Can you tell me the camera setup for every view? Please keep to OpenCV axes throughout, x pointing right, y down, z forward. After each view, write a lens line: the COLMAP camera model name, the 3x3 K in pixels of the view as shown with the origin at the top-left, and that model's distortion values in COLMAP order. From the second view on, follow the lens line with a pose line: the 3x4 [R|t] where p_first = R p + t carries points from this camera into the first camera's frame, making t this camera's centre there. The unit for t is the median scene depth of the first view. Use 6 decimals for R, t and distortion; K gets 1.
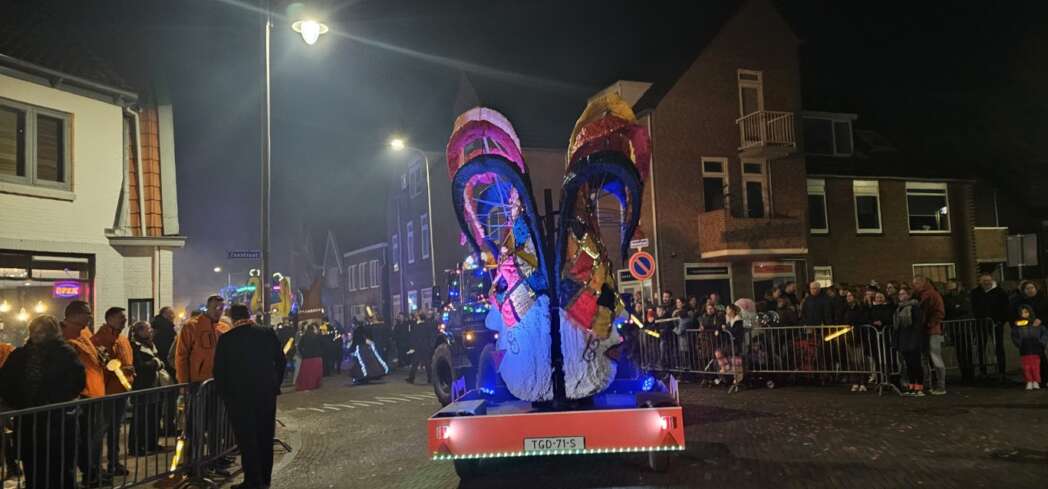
lens RADIAL K [[736.3, 0, 523.7], [0, 736.3, 246.5], [0, 0, 1]] dist [0.075868, -0.071495]
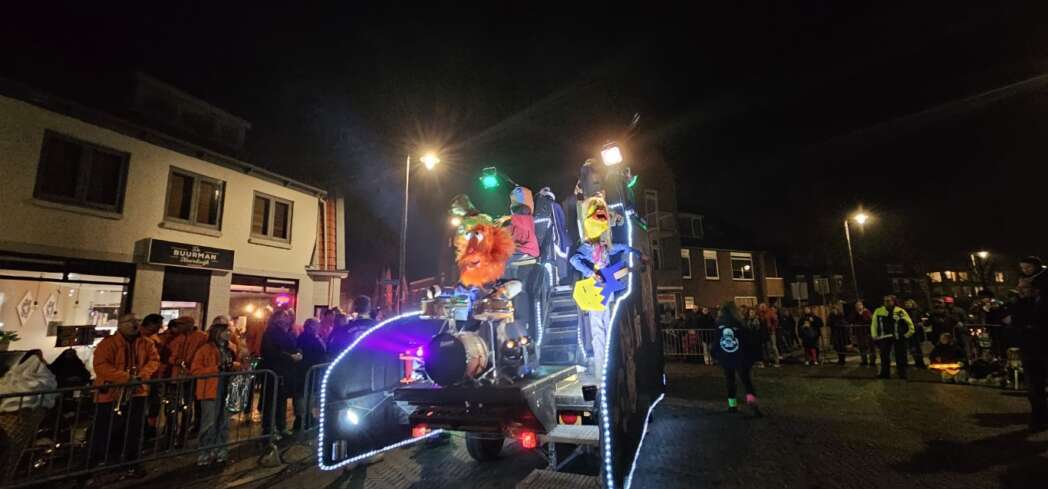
lens RADIAL K [[431.8, 0, 532.7], [0, 431.8, 243.1], [0, 0, 1]] dist [0.002109, 0.000307]
pose [[0.997612, 0.032355, 0.061024, -0.077913], [-0.026769, 0.995560, -0.090245, 0.002083], [-0.063673, 0.088396, 0.994048, -0.066179]]
